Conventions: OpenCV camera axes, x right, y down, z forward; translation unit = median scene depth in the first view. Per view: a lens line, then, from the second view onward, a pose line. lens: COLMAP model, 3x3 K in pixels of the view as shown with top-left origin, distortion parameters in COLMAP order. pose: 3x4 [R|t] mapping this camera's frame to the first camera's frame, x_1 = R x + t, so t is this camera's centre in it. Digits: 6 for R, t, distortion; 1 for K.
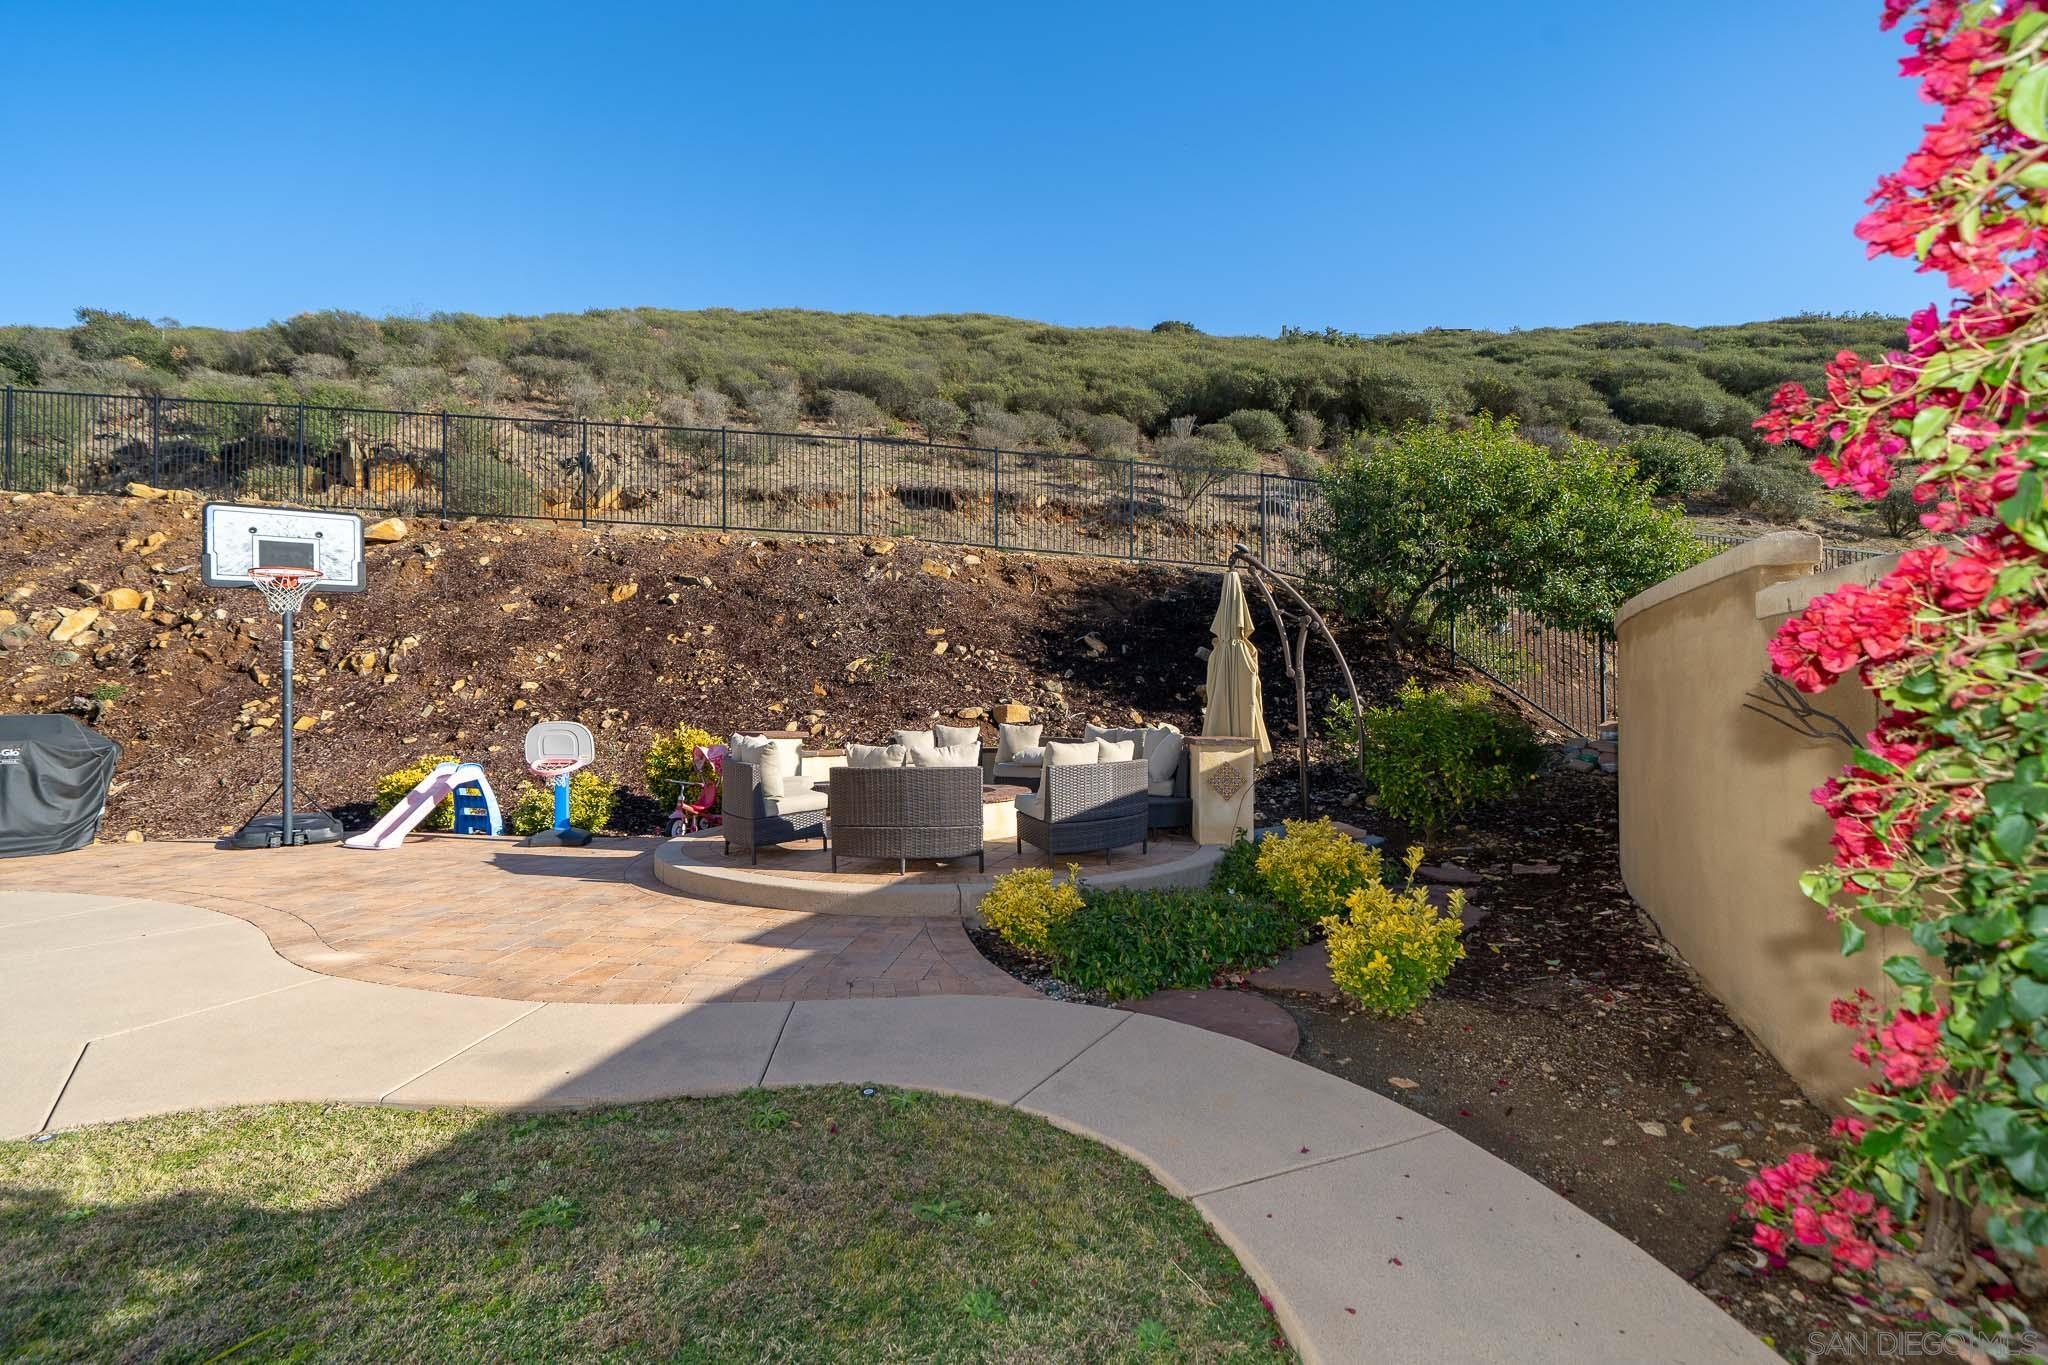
lens RADIAL K [[928.4, 0, 1009.2], [0, 928.4, 689.0], [0, 0, 1]] dist [0.000310, -0.000059]
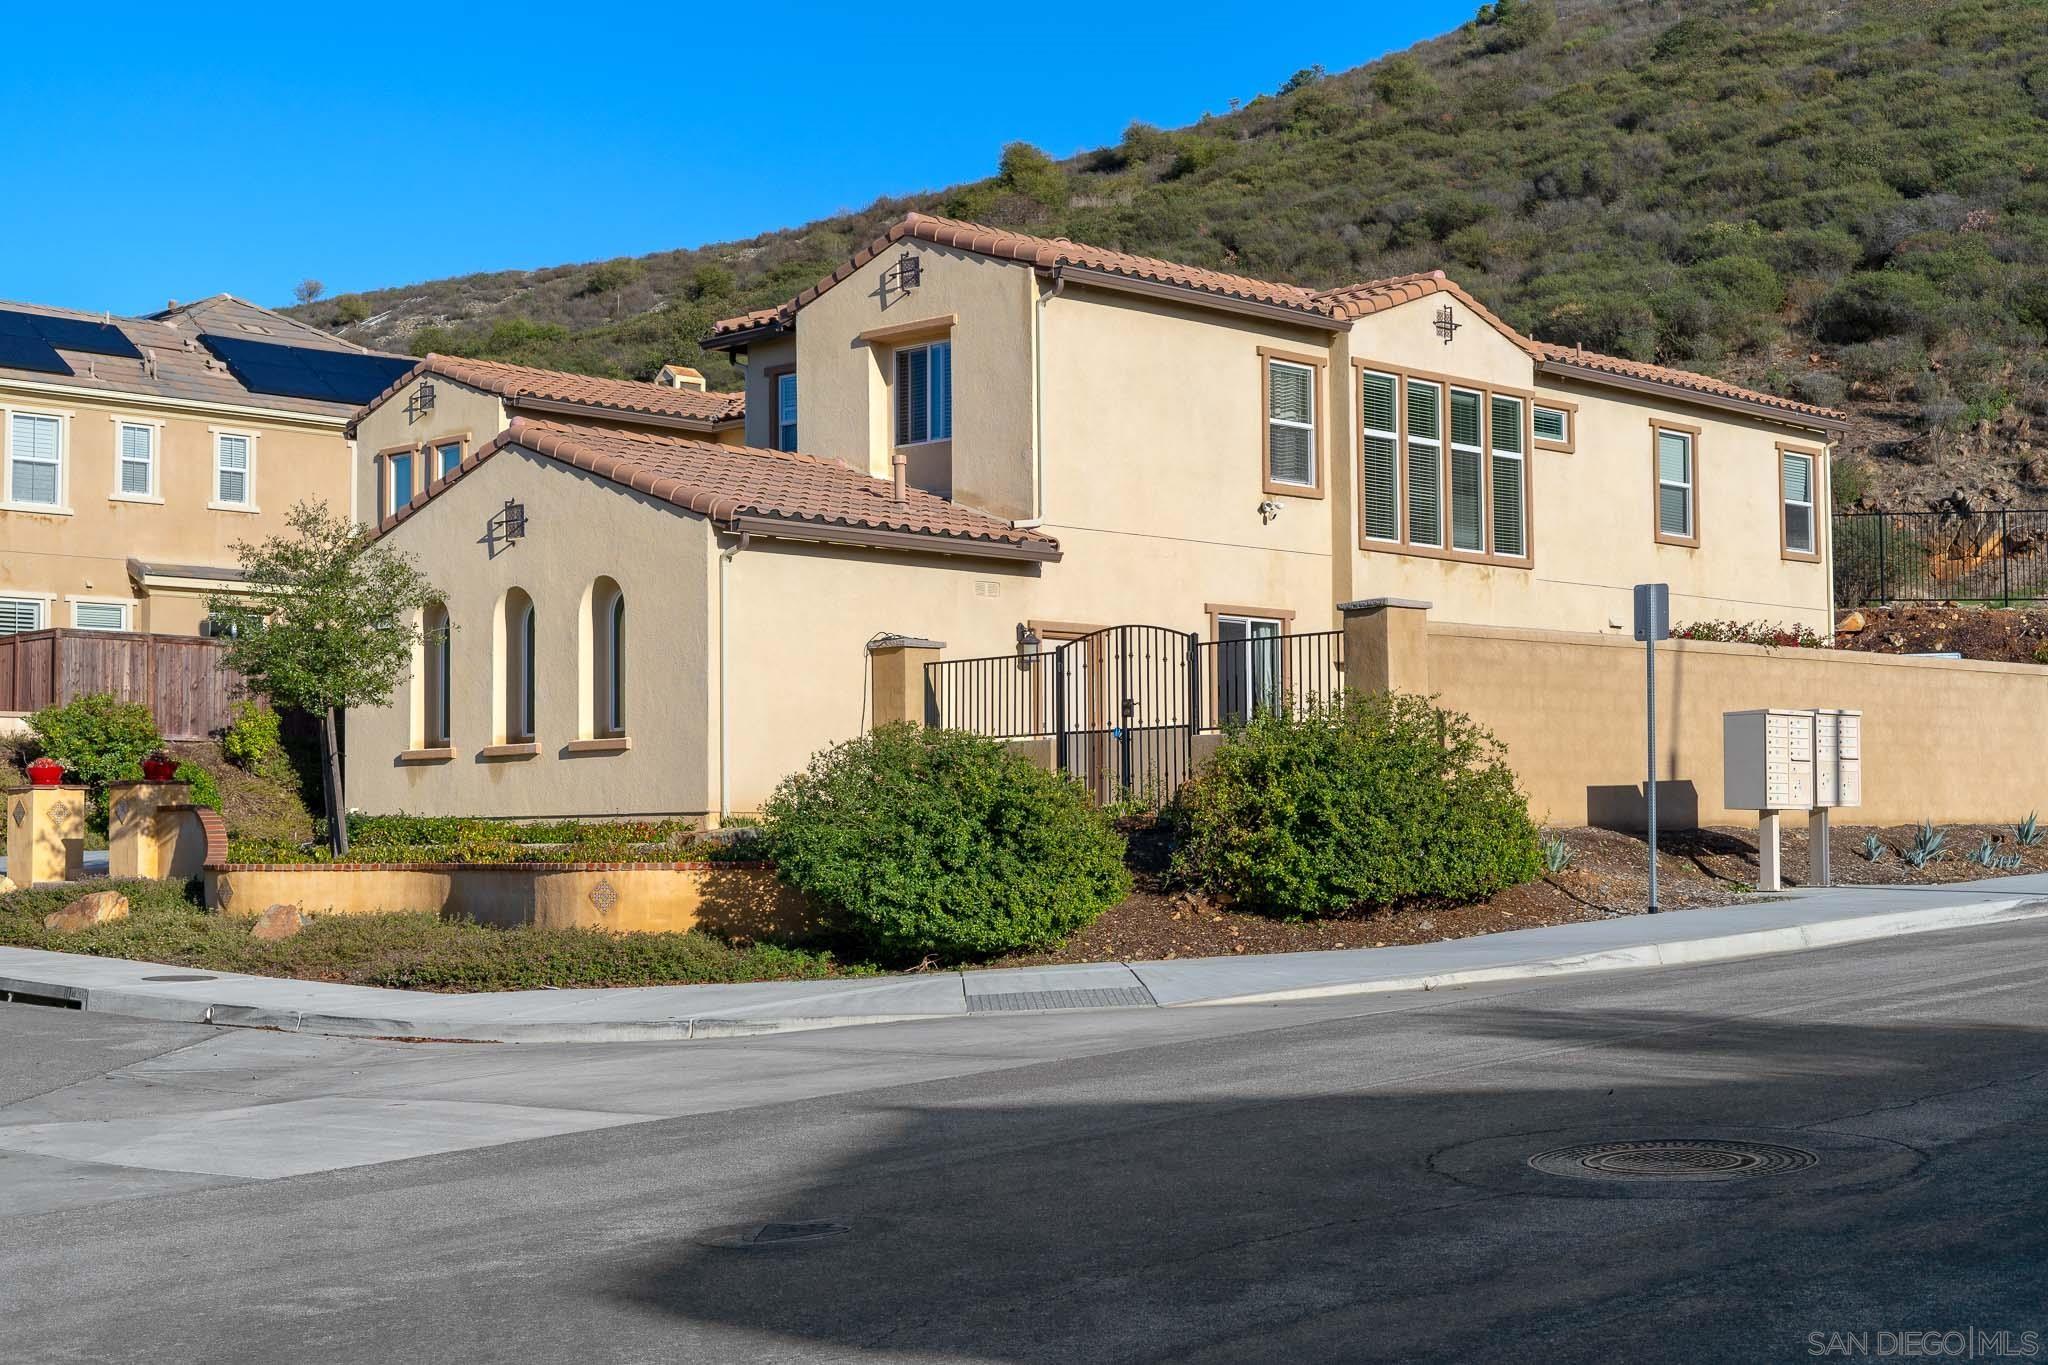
lens RADIAL K [[2935.0, 0, 1024.0], [0, 2935.0, 682.5], [0, 0, 1]] dist [-0.000366, 0.005248]
pose [[0.811258, -0.037100, -0.583511, 0.662676], [0.012216, 0.998843, -0.046522, 0.068667], [0.584561, 0.030613, 0.810772, -2.644876]]
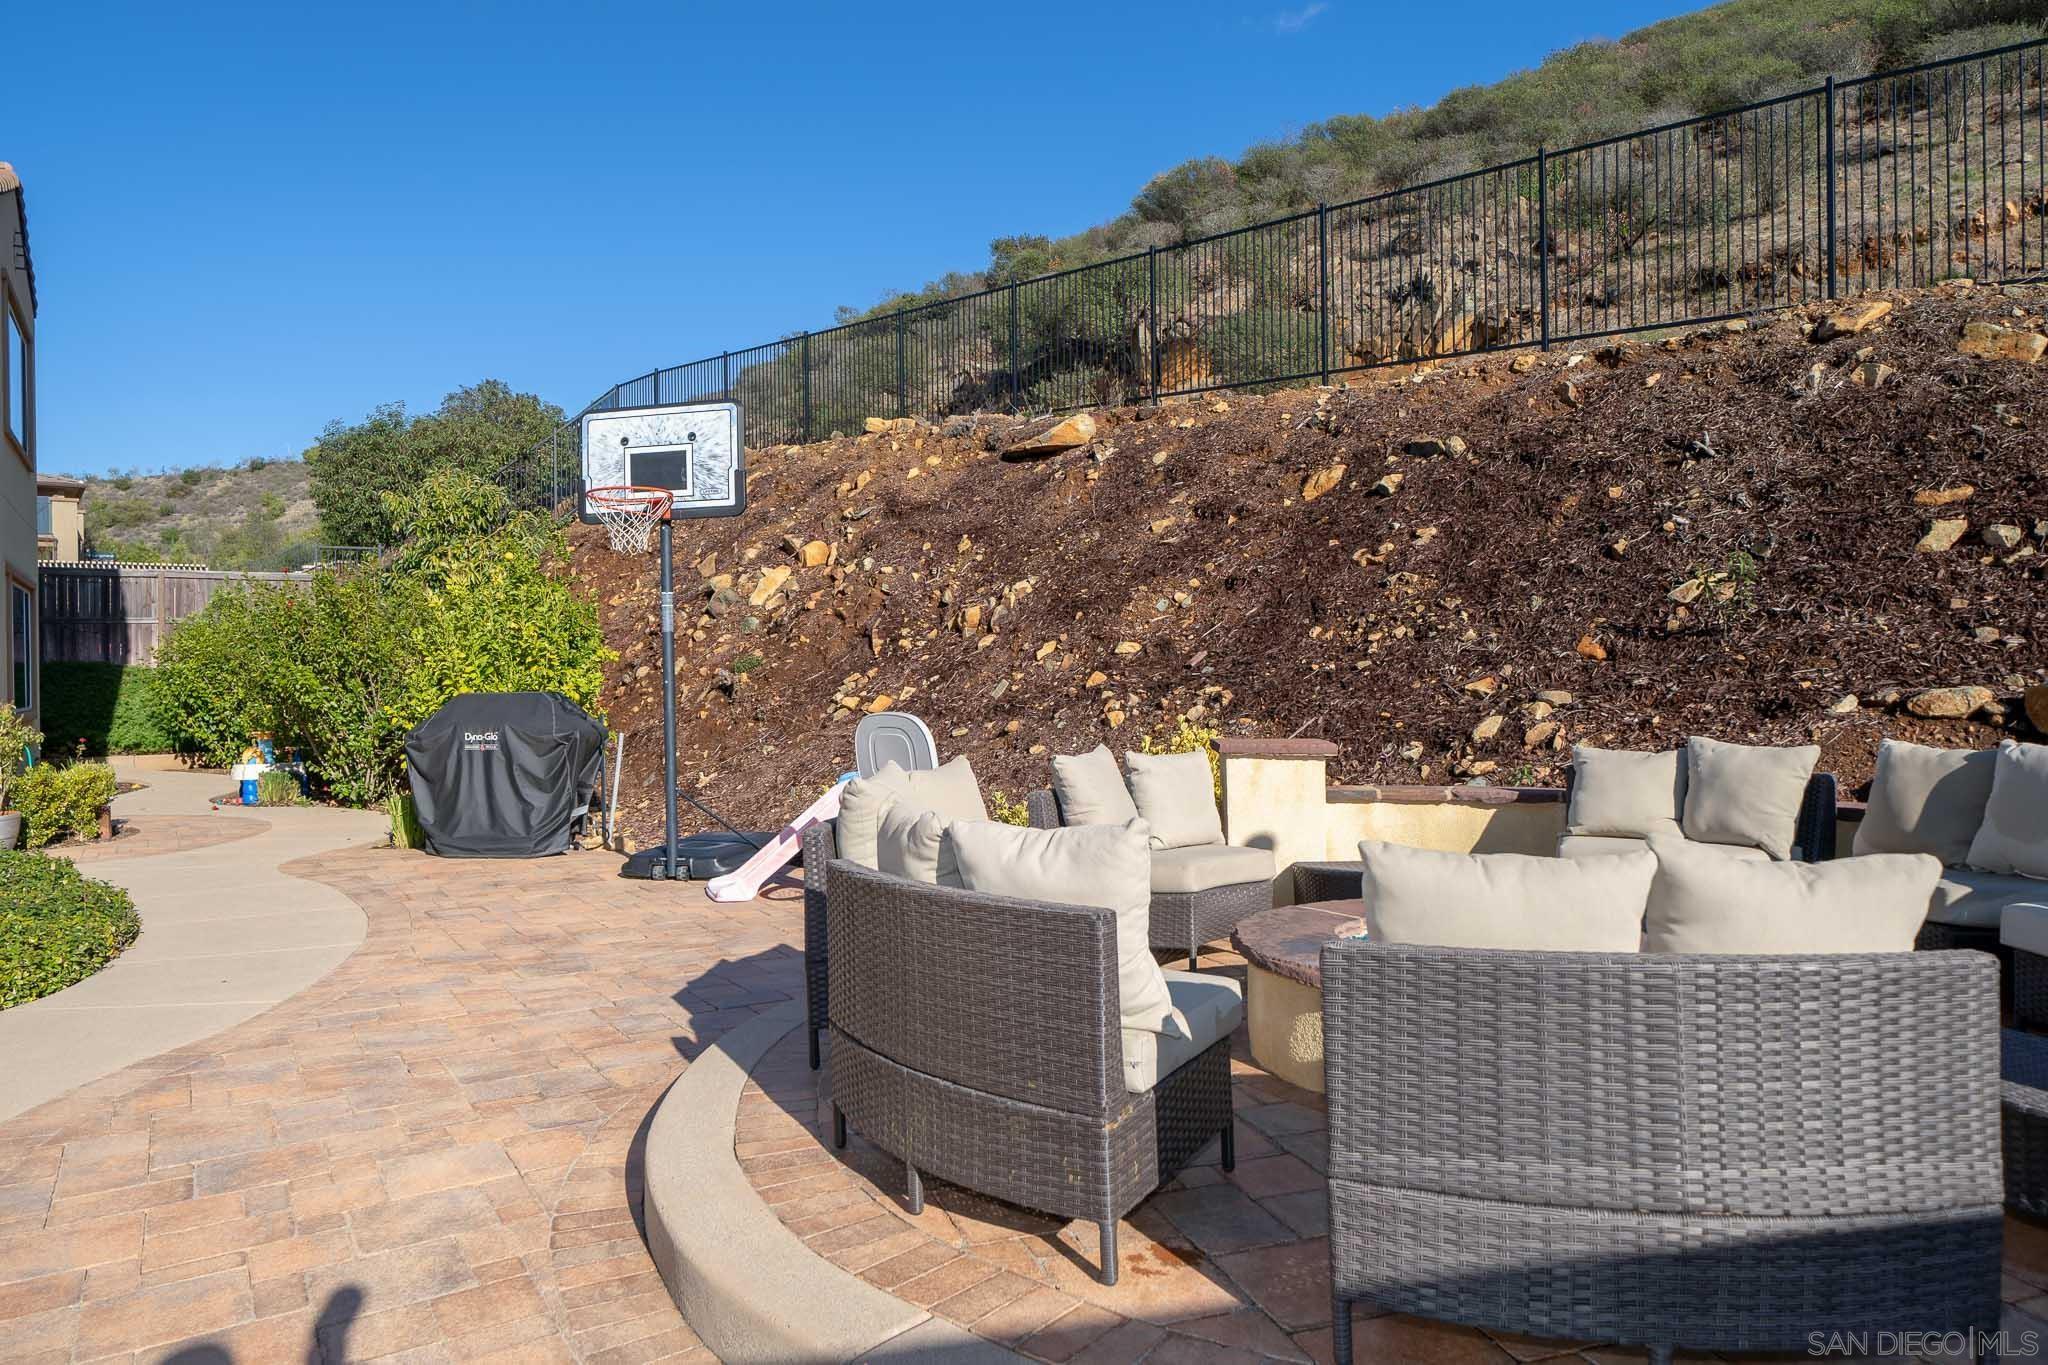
lens RADIAL K [[1378.3, 0, 1005.1], [0, 1378.3, 681.7], [0, 0, 1]] dist [0.004485, -0.000265]
pose [[0.644938, 0.001910, -0.764232, 0.101112], [0.016381, 0.999733, 0.016323, 0.001871], [0.764059, -0.023047, 0.644735, 0.269360]]
